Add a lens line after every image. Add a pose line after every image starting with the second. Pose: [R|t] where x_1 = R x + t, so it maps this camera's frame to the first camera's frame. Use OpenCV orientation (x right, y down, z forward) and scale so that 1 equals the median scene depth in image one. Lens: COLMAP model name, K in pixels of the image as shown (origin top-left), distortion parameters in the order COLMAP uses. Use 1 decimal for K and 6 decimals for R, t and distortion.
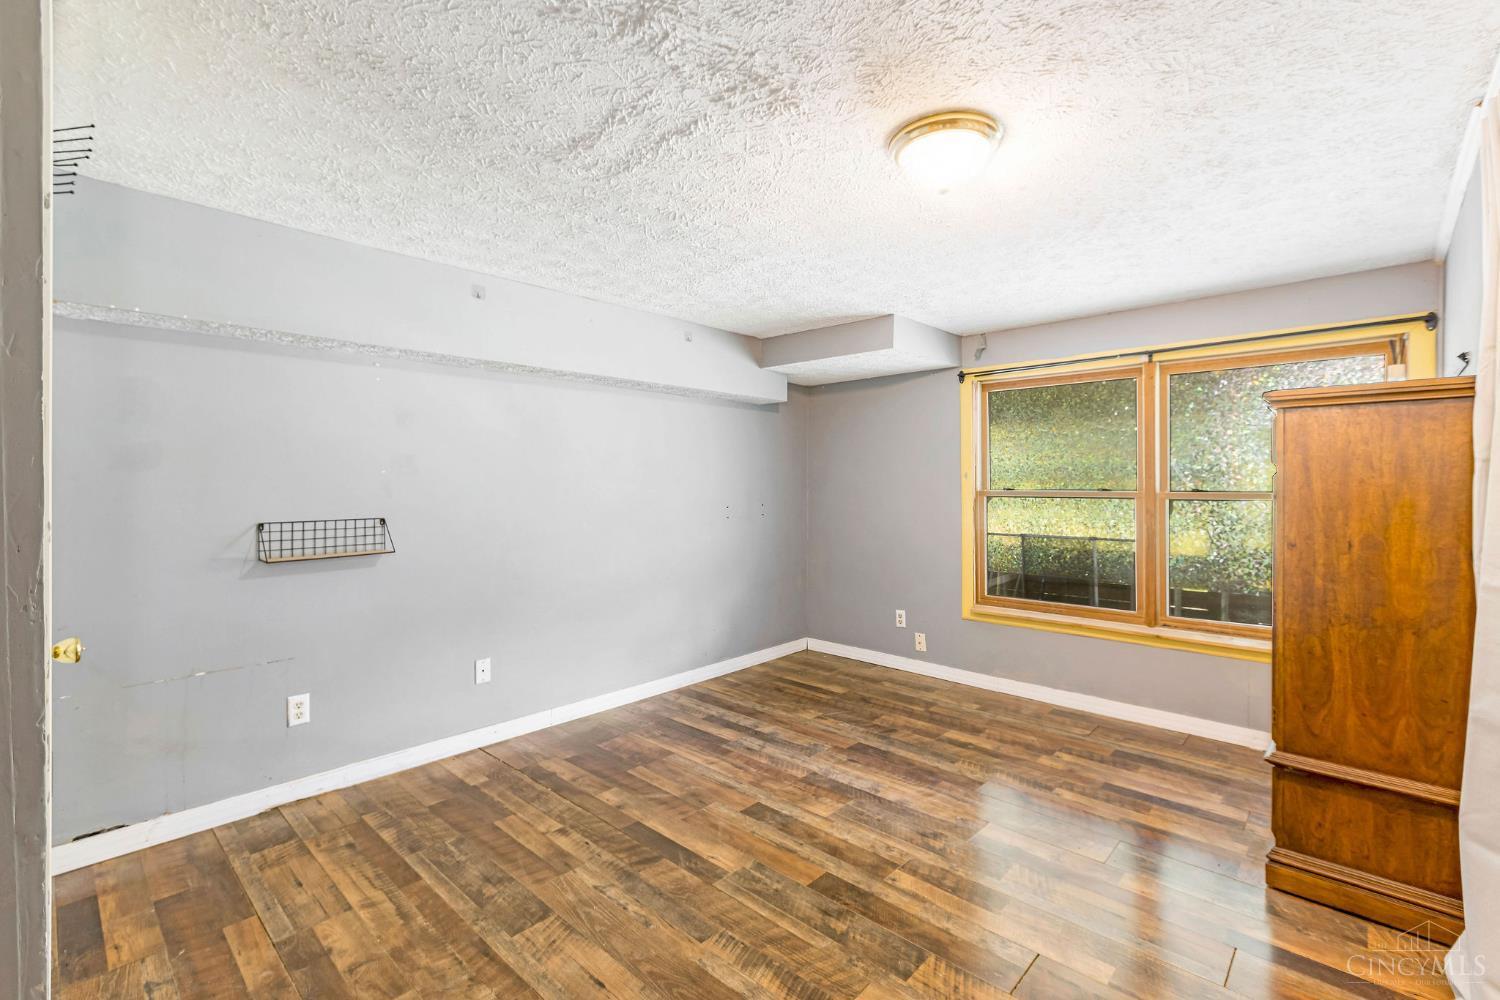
lens RADIAL K [[660.7, 0, 748.0], [0, 660.7, 485.1], [0, 0, 1]] dist [0.000307, 0.000157]
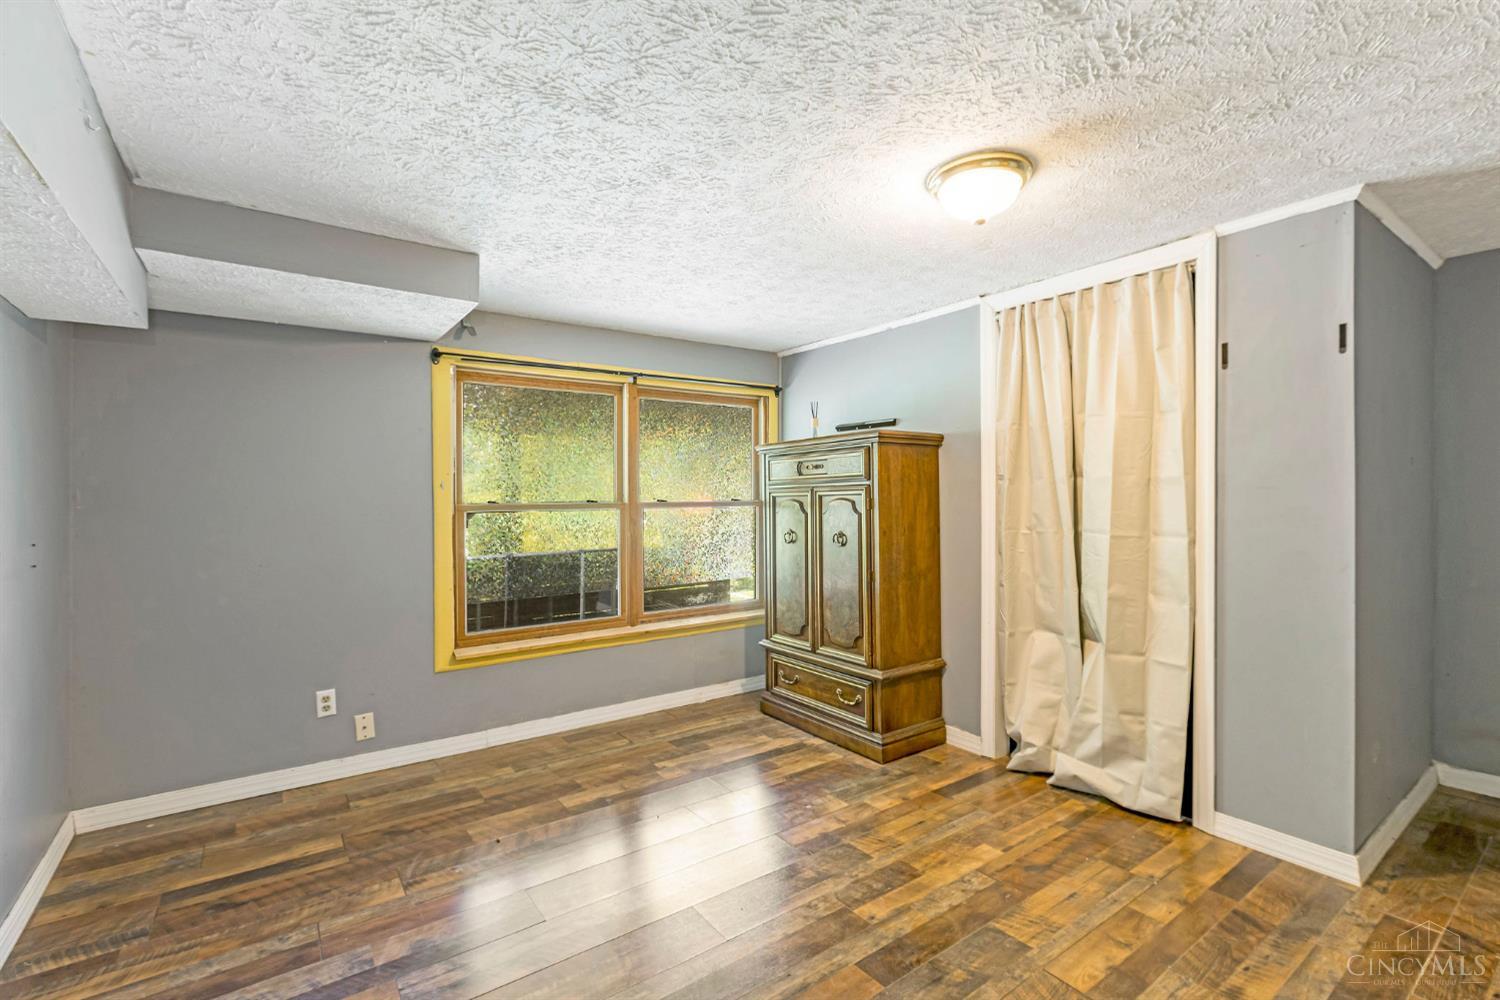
lens RADIAL K [[669.2, 0, 761.1], [0, 669.2, 500.0], [0, 0, 1]] dist [-0.001731, 0.000409]
pose [[0.185293, -0.007168, 0.982657, -0.563882], [0.010156, 0.999934, 0.005379, 0.003362], [-0.982631, 0.008983, 0.185353, 0.756015]]
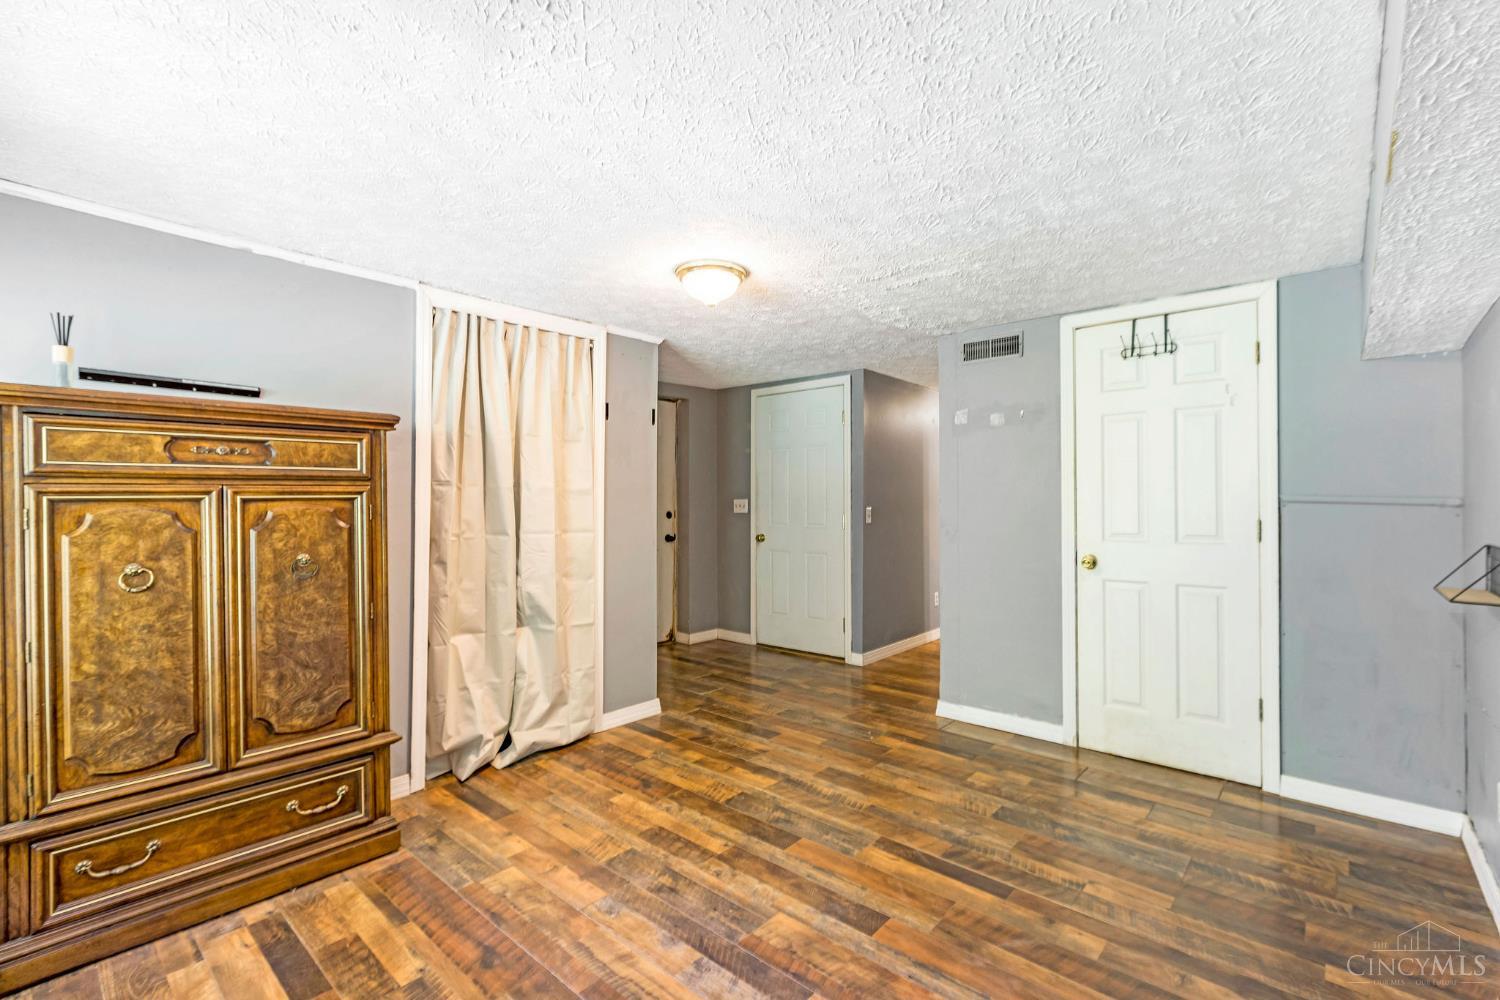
lens RADIAL K [[670.1, 0, 755.8], [0, 670.1, 501.9], [0, 0, 1]] dist [0.001386, 0.000346]
pose [[-0.999588, 0.000889, -0.028702, 0.156692], [0.000783, 0.999993, 0.003730, 0.002130], [0.028705, 0.003706, -0.999581, 1.670084]]
